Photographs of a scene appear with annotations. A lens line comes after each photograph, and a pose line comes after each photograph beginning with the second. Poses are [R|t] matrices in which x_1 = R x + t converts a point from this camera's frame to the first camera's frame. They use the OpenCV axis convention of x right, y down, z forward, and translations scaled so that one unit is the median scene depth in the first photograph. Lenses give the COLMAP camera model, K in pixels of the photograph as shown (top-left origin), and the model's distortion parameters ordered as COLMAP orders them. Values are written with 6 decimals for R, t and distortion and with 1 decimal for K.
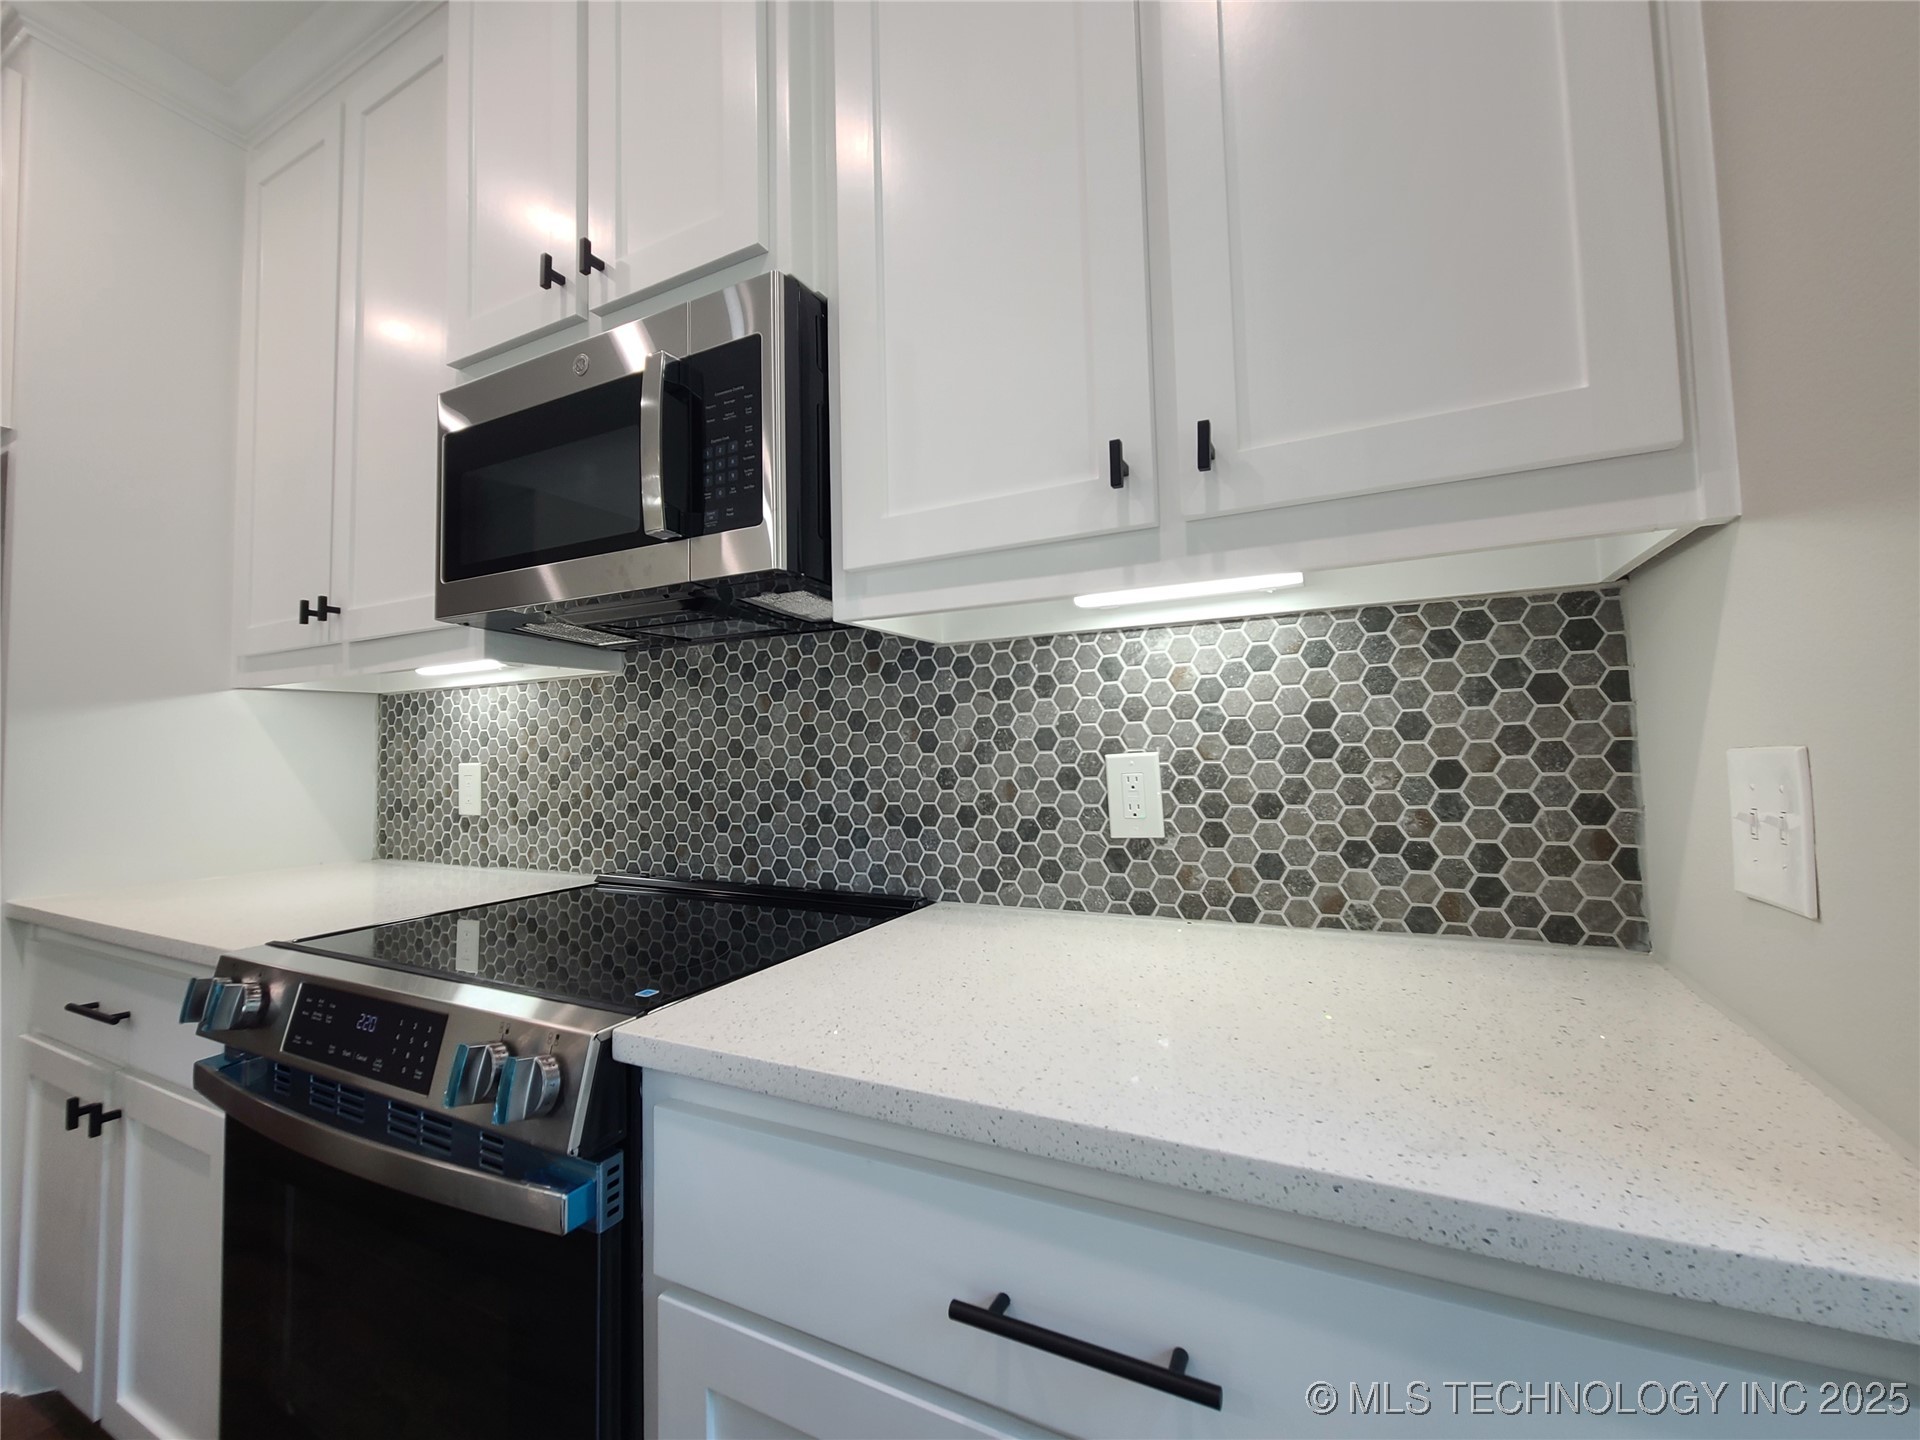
lens RADIAL K [[775.1, 0, 968.0], [0, 775.1, 706.2], [0, 0, 1]] dist [-0.001191, -0.000819]
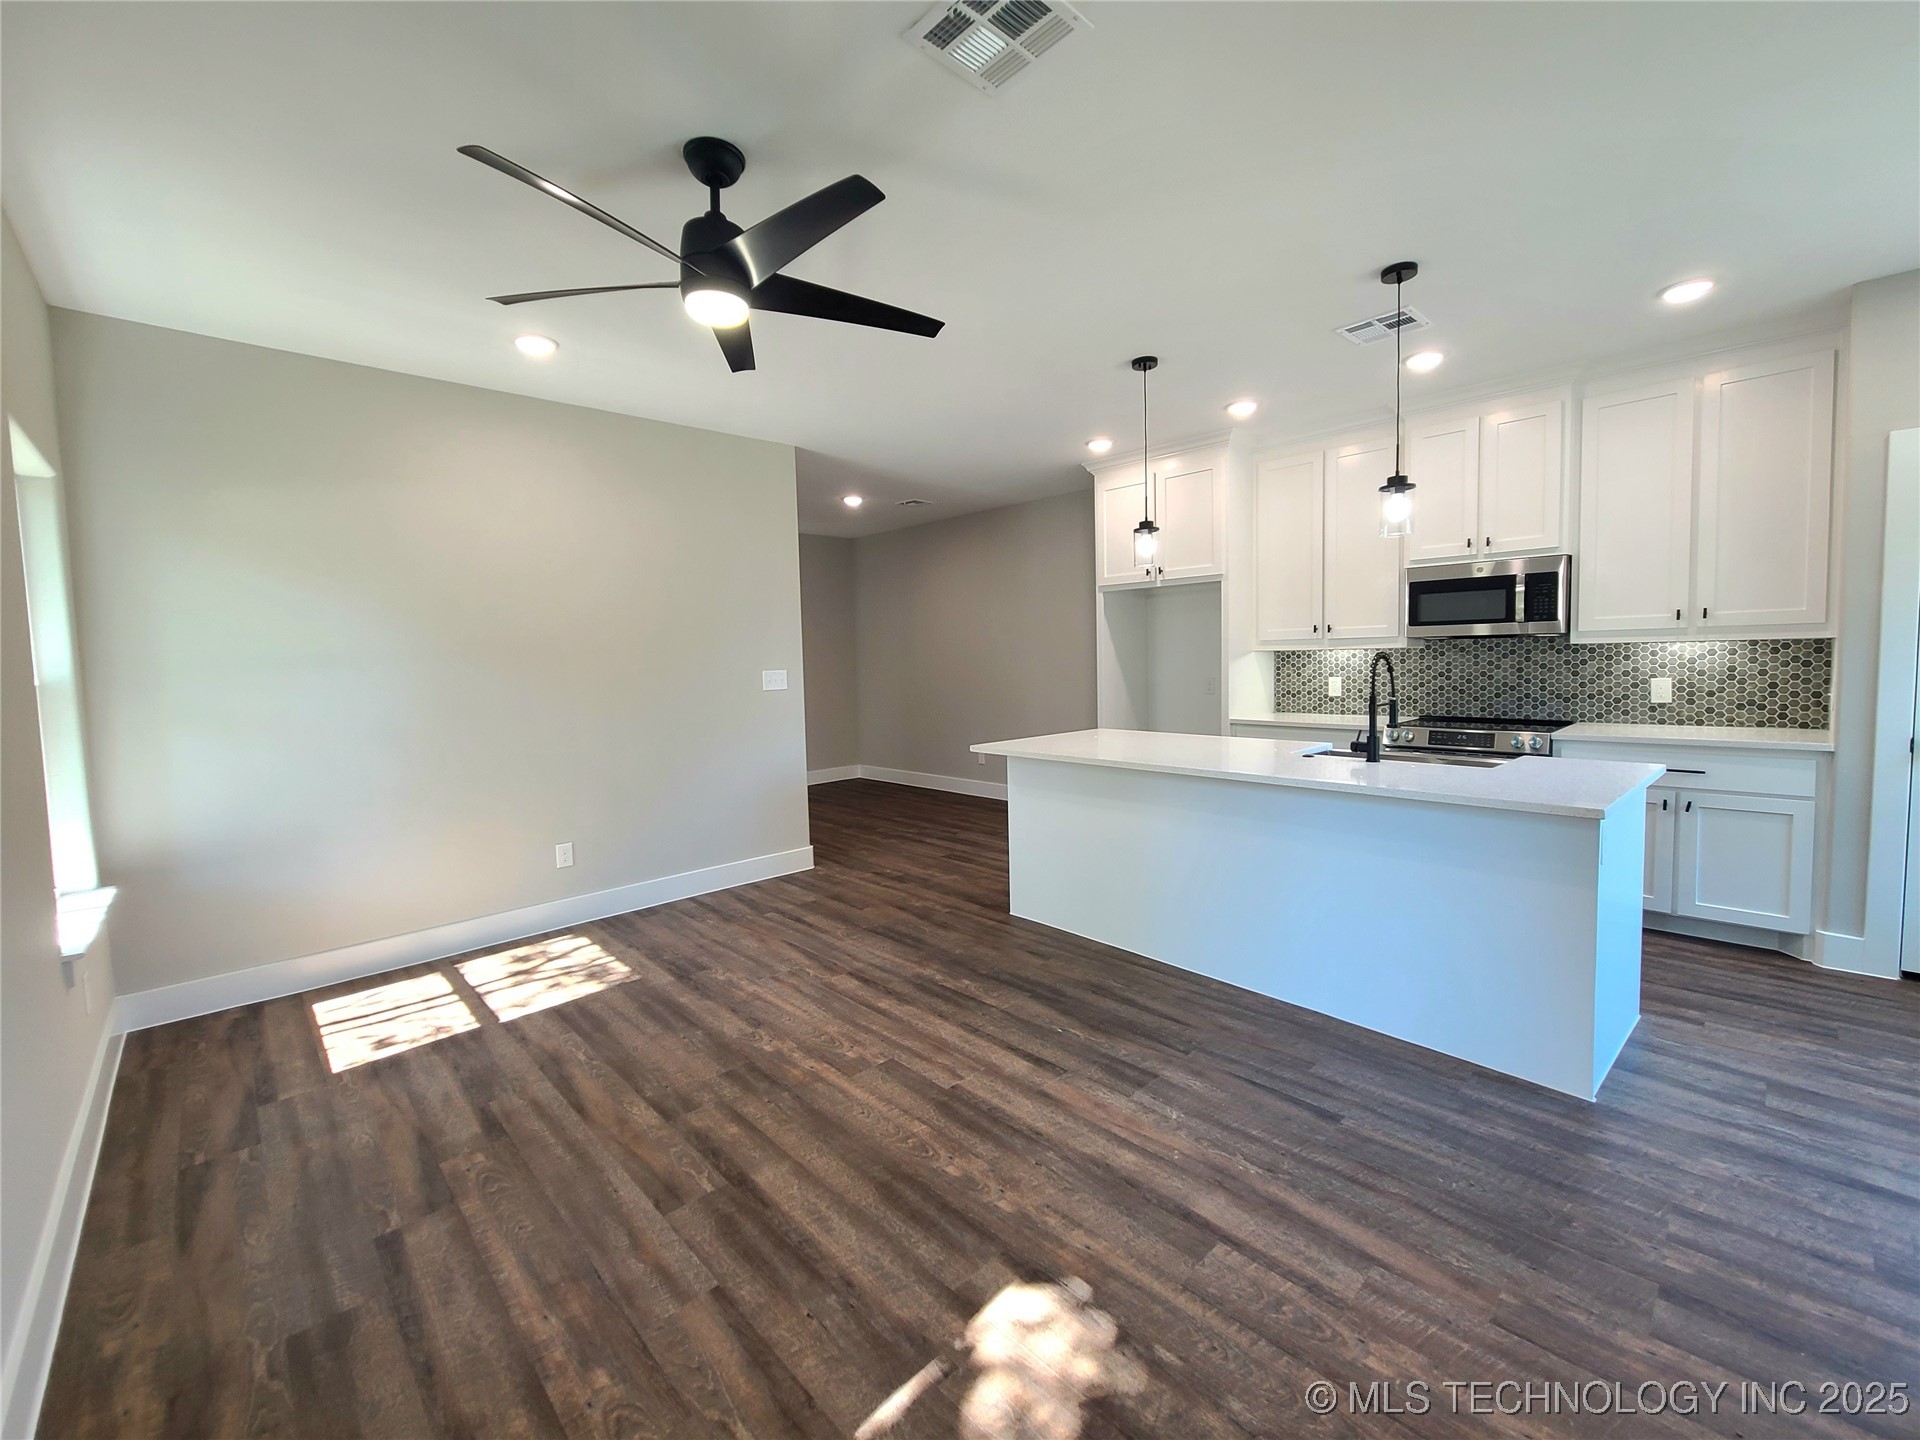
lens RADIAL K [[775.1, 0, 968.0], [0, 775.1, 706.2], [0, 0, 1]] dist [-0.001191, -0.000819]
pose [[0.943471, 0.020015, -0.330851, -1.461377], [0.021420, 0.992407, 0.121119, -0.281157], [0.330763, -0.121359, 0.935878, -3.059909]]
